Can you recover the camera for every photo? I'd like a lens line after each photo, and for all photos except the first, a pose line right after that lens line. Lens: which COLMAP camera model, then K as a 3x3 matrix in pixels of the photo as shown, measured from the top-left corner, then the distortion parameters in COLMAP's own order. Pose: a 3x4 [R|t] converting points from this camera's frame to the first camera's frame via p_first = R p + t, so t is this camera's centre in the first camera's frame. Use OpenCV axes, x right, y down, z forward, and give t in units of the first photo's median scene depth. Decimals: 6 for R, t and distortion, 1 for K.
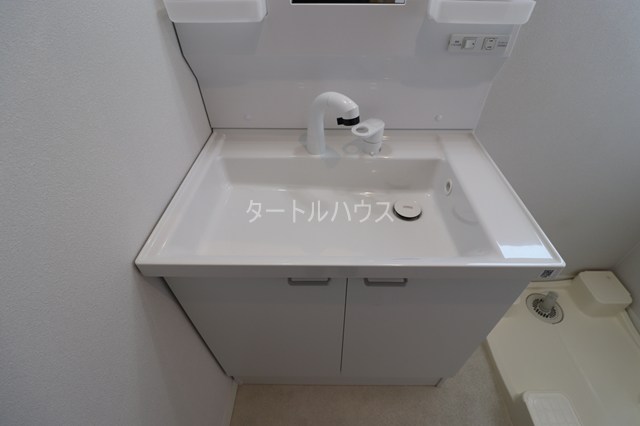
lens RADIAL K [[296.1, 0, 328.2], [0, 296.1, 208.1], [0, 0, 1]] dist [0.000305, -0.013600]
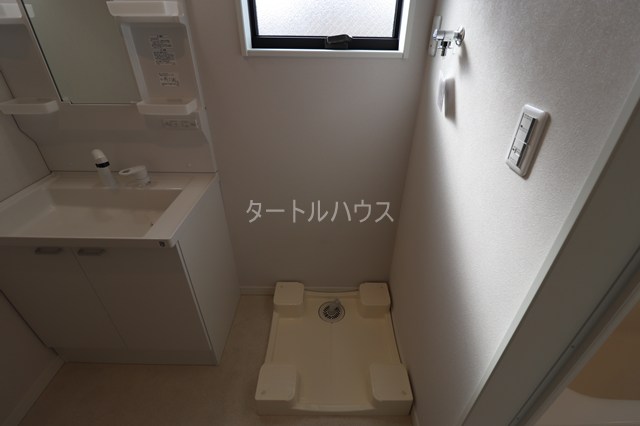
lens RADIAL K [[296.1, 0, 328.2], [0, 296.1, 208.1], [0, 0, 1]] dist [0.000305, -0.013600]
pose [[0.999804, 0.009318, 0.017450, 1.113147], [-0.005997, 0.983371, -0.181507, 0.209598], [-0.018851, 0.181367, 0.983235, -0.549875]]
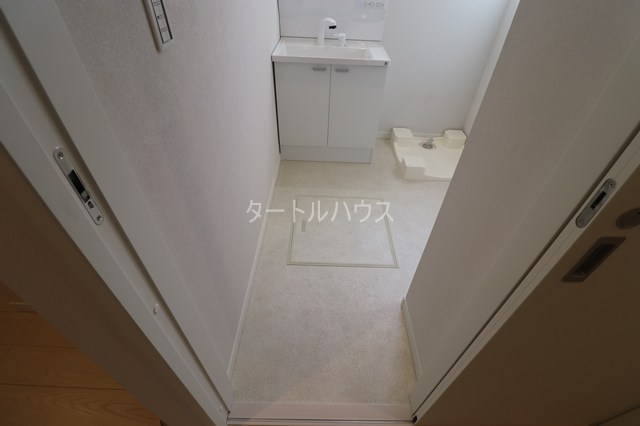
lens RADIAL K [[296.1, 0, 328.2], [0, 296.1, 208.1], [0, 0, 1]] dist [0.000305, -0.013600]
pose [[0.998884, 0.030760, 0.035835, -0.025720], [-0.029884, 0.999248, -0.024718, 1.348815], [-0.036568, 0.023619, 0.999052, -1.639467]]
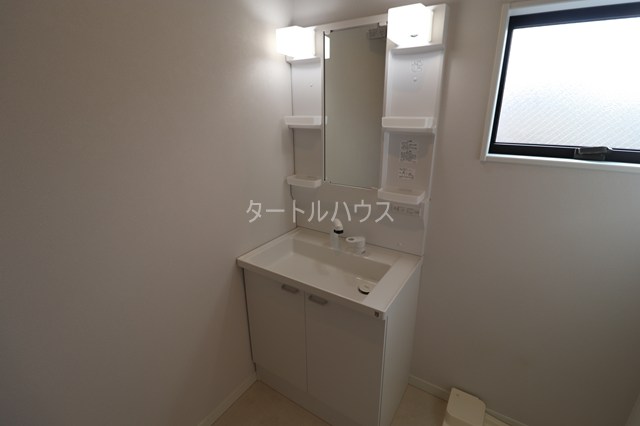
lens RADIAL K [[296.1, 0, 328.2], [0, 296.1, 208.1], [0, 0, 1]] dist [0.000305, -0.013600]
pose [[0.851927, 0.163481, -0.497489, 0.865347], [-0.353664, 0.880243, -0.316376, 0.217012], [0.386190, 0.445473, 0.807720, -0.704375]]
